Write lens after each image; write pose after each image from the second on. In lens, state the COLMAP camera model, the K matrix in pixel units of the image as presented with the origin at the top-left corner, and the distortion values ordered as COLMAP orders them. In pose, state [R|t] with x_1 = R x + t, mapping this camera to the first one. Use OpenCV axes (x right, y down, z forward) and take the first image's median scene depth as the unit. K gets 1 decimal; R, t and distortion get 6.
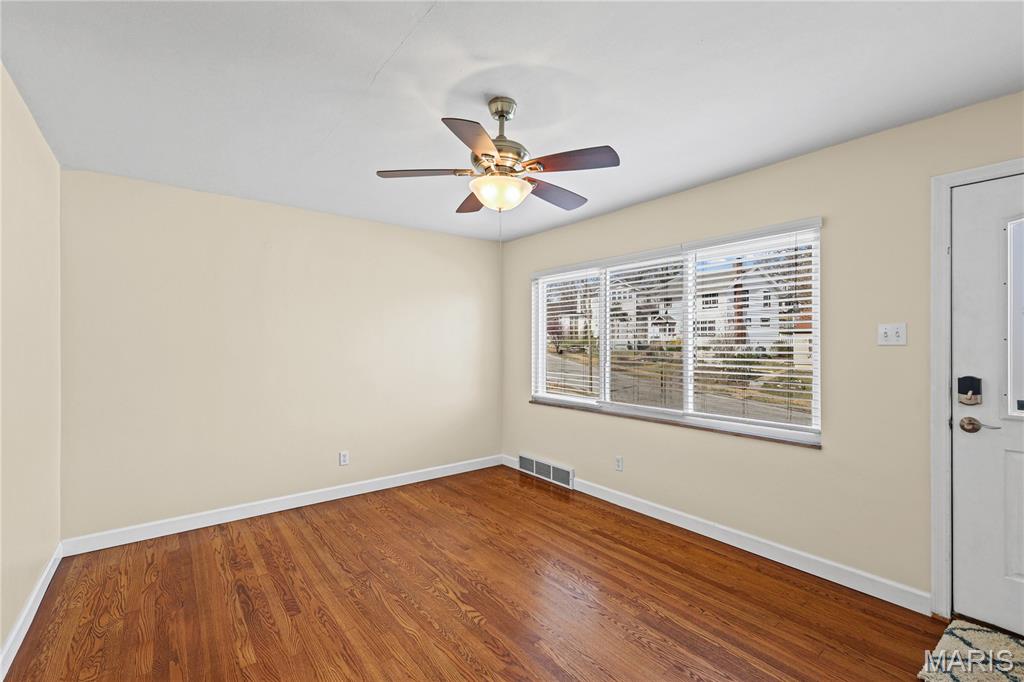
lens RADIAL K [[446.5, 0, 506.3], [0, 446.5, 340.7], [0, 0, 1]] dist [0.004543, -0.001152]
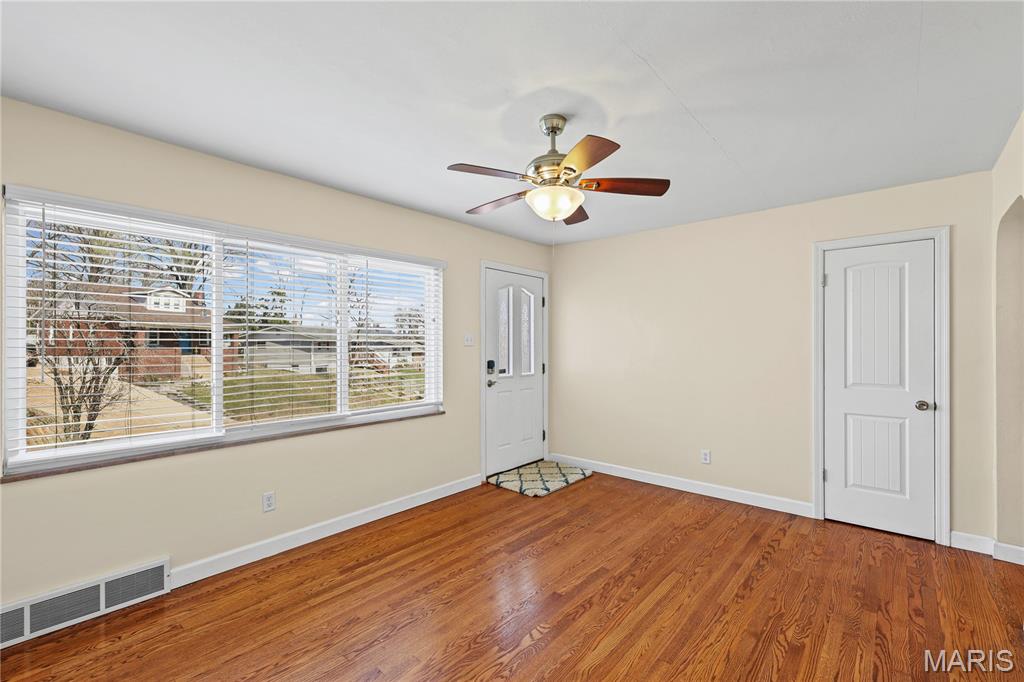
lens RADIAL K [[446.5, 0, 519.4], [0, 446.5, 341.9], [0, 0, 1]] dist [0.004543, -0.001152]
pose [[-0.209247, 0.008218, 0.977828, -0.691477], [-0.001393, 0.999961, -0.008702, 0.007727], [-0.977862, -0.003183, -0.209228, 0.867598]]
